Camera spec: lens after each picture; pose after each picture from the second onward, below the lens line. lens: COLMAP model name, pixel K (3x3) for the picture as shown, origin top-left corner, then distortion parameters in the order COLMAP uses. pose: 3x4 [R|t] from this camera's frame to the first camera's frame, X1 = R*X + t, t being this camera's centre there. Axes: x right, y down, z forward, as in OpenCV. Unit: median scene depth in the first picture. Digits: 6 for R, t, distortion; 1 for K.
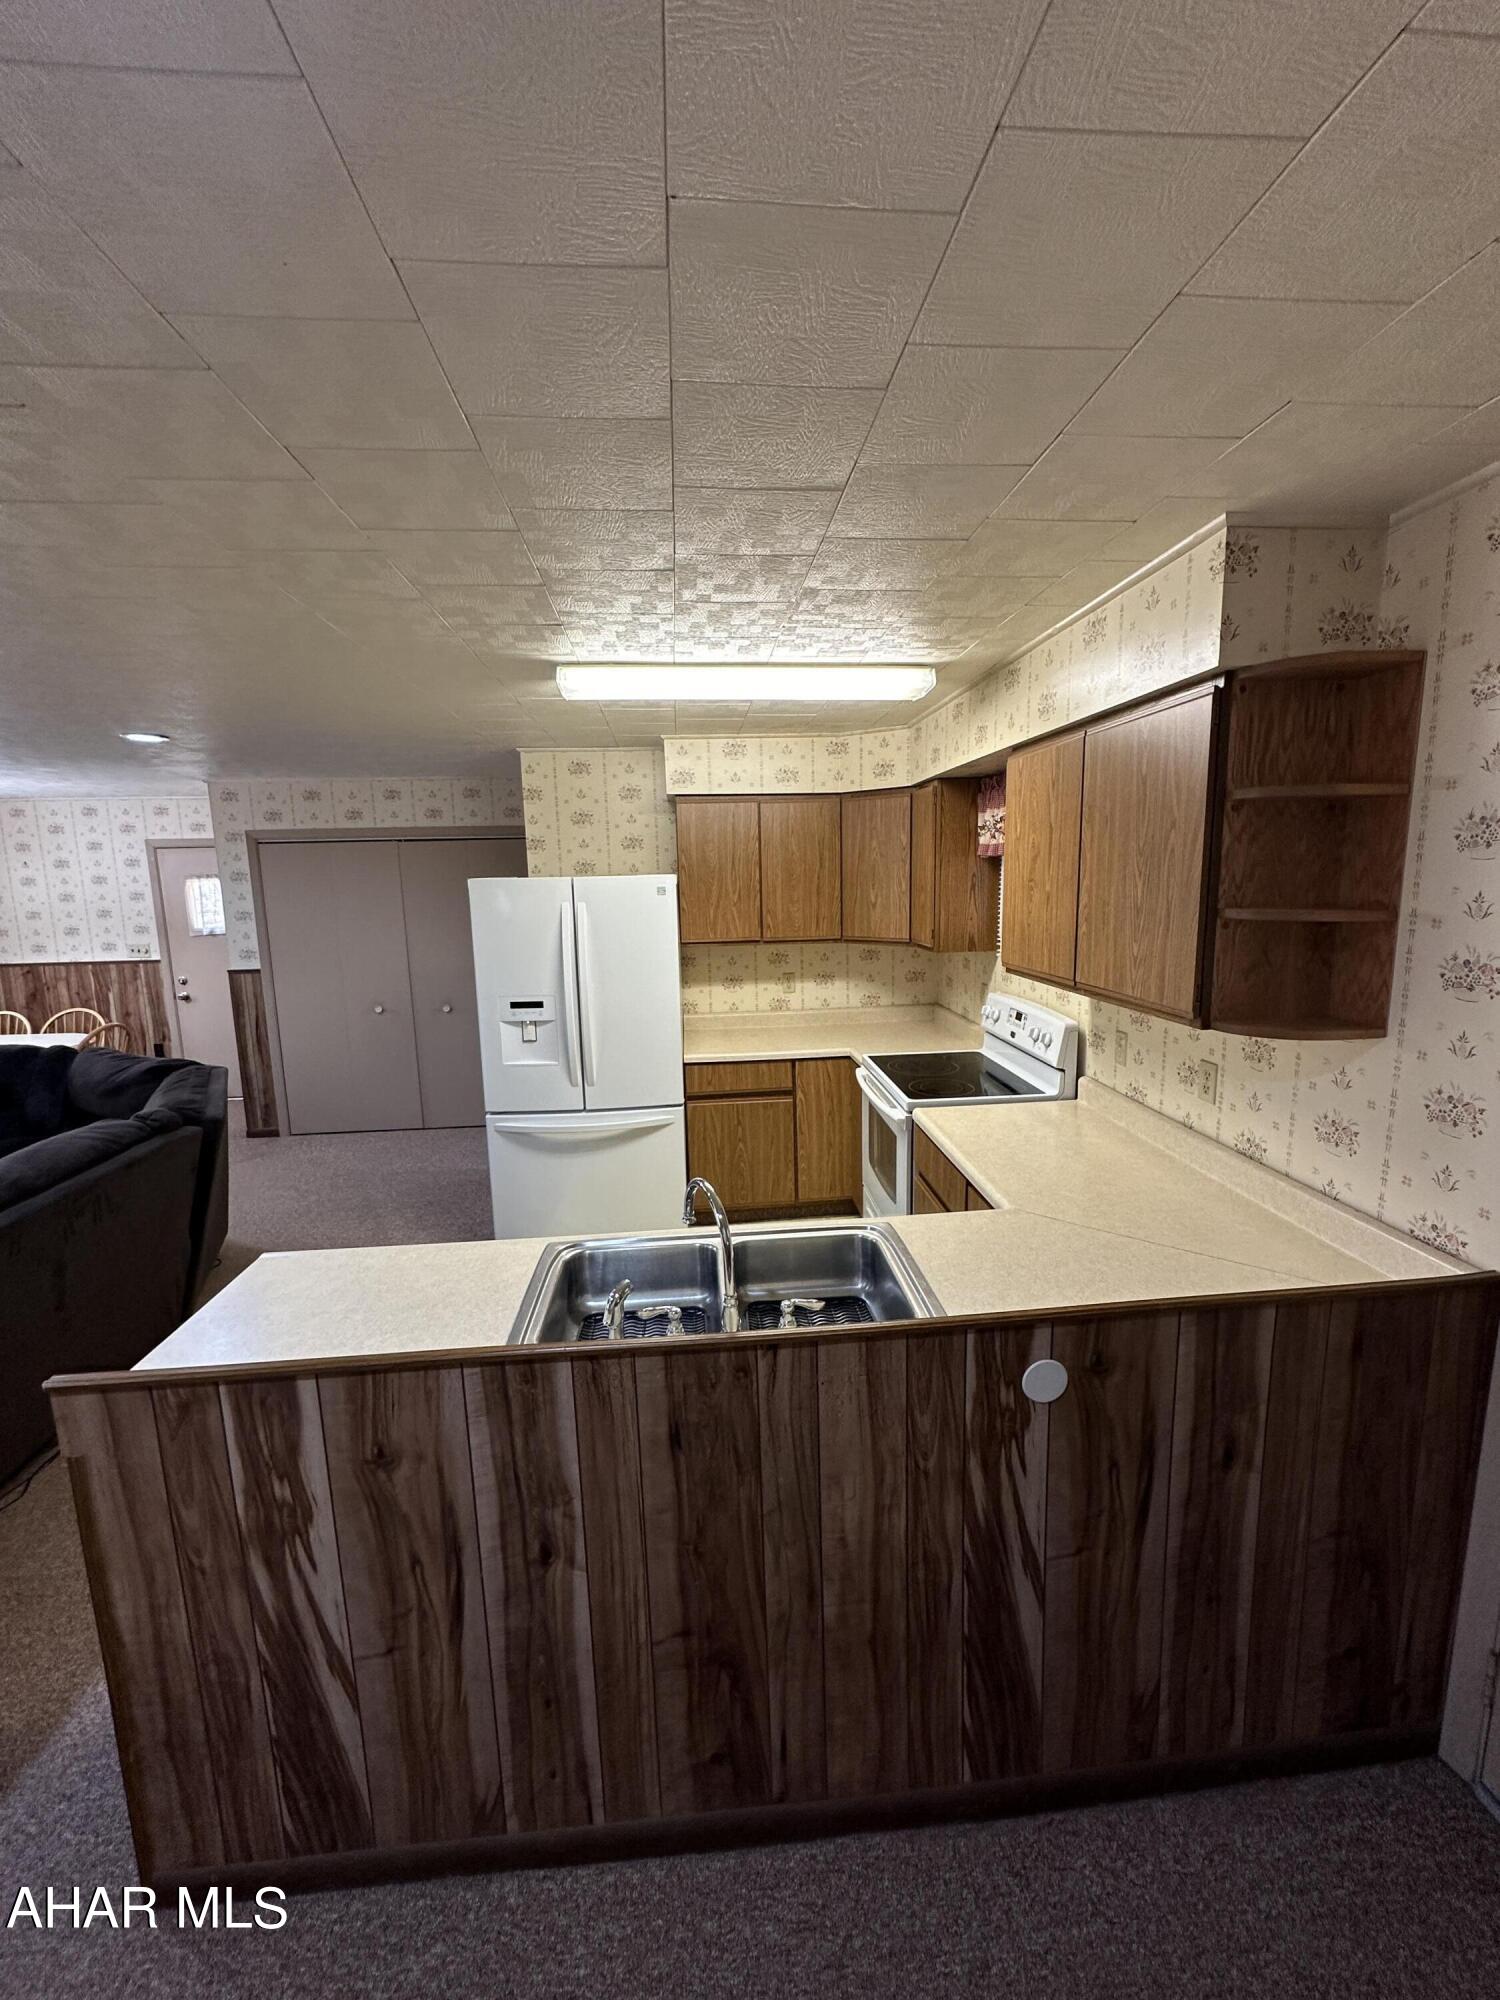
lens RADIAL K [[800.2, 0, 752.9], [0, 800.2, 1001.1], [0, 0, 1]] dist [-0.002266, 0.001187]
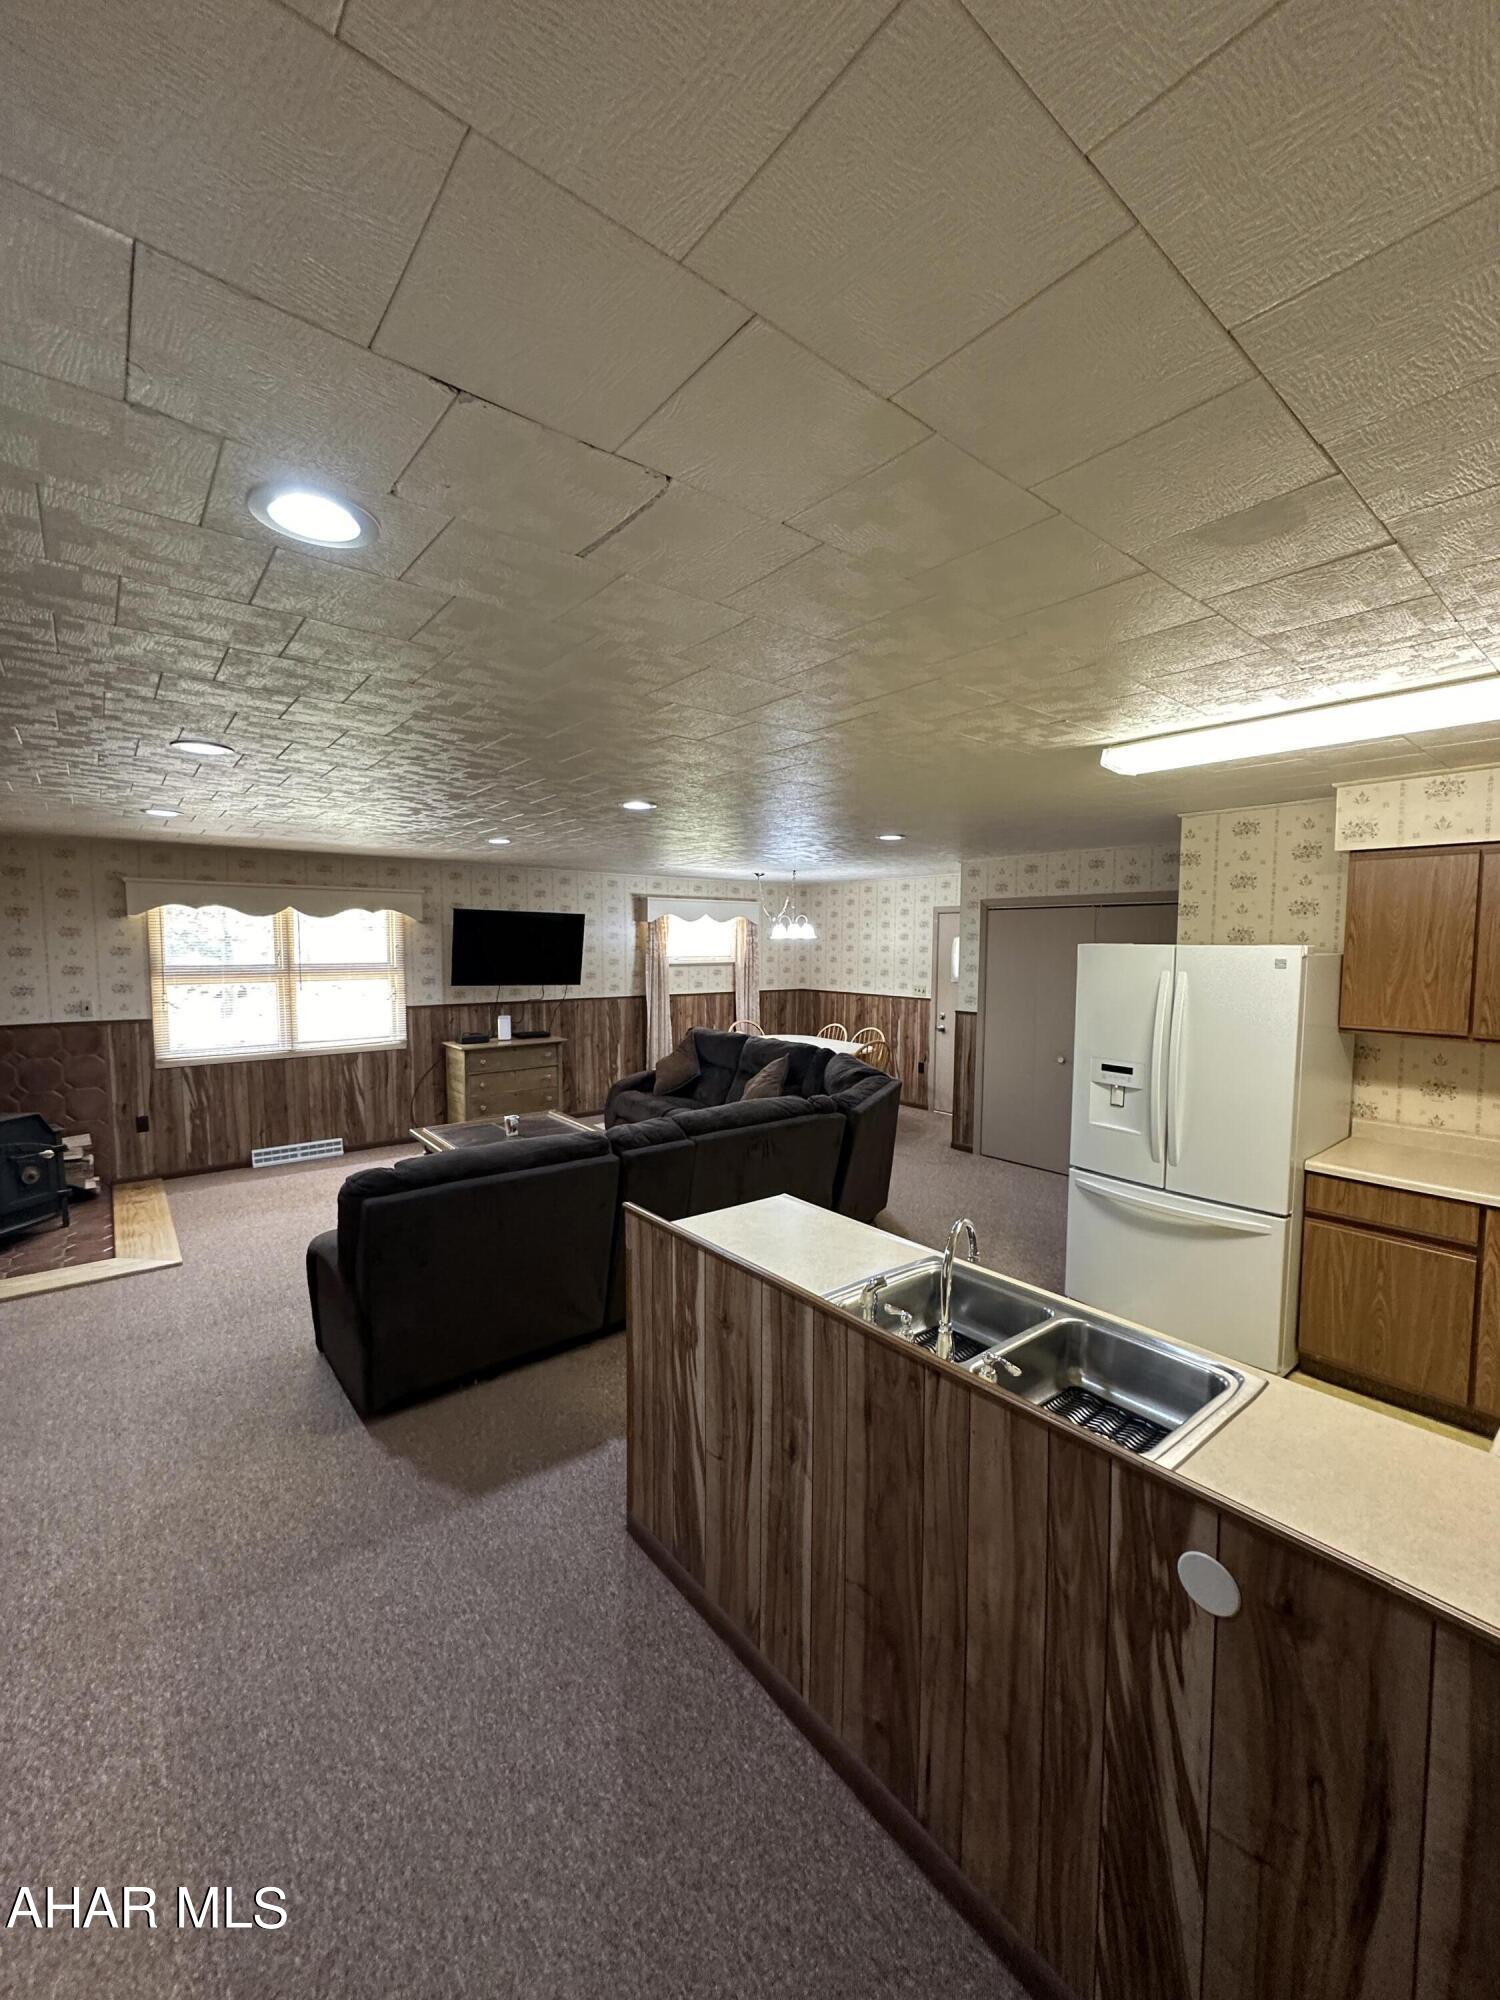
lens RADIAL K [[800.2, 0, 743.9], [0, 800.2, 998.5], [0, 0, 1]] dist [-0.002266, 0.001187]
pose [[0.559818, 0.083687, -0.824379, 0.261748], [-0.146072, 0.989273, 0.001232, -0.015070], [0.815639, 0.119728, 0.566037, 0.032788]]
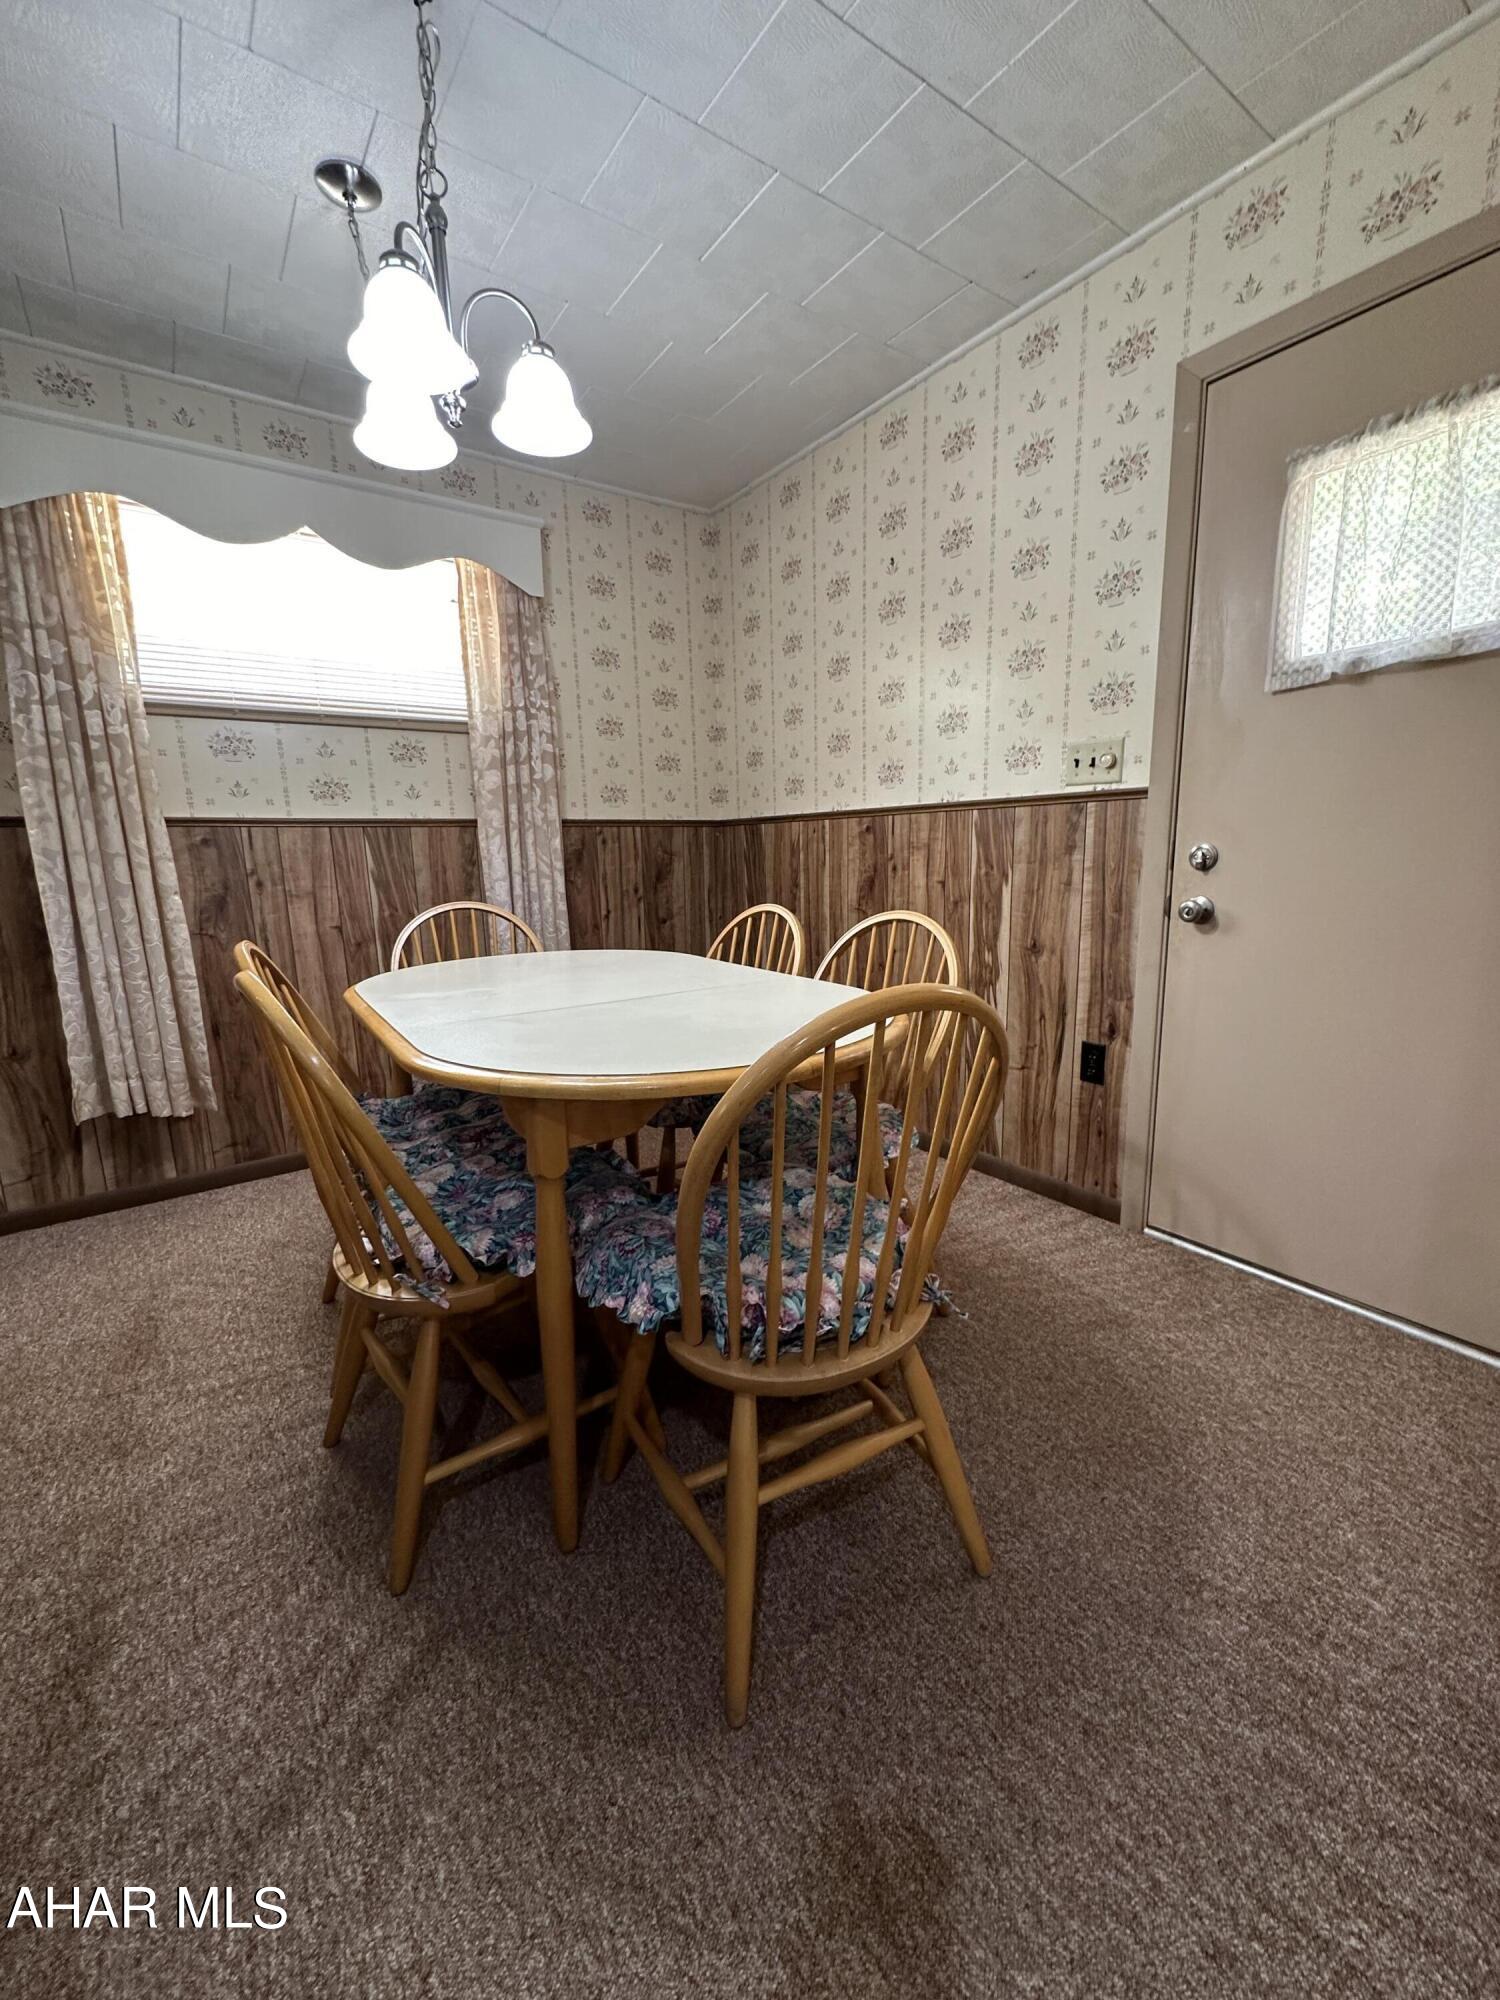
lens RADIAL K [[800.2, 0, 741.4], [0, 800.2, 999.0], [0, 0, 1]] dist [-0.002266, 0.001187]
pose [[0.504349, 0.167790, -0.847041, -0.900456], [-0.118016, 0.985129, 0.124875, 0.016266], [0.855397, 0.036984, 0.516650, 1.170062]]
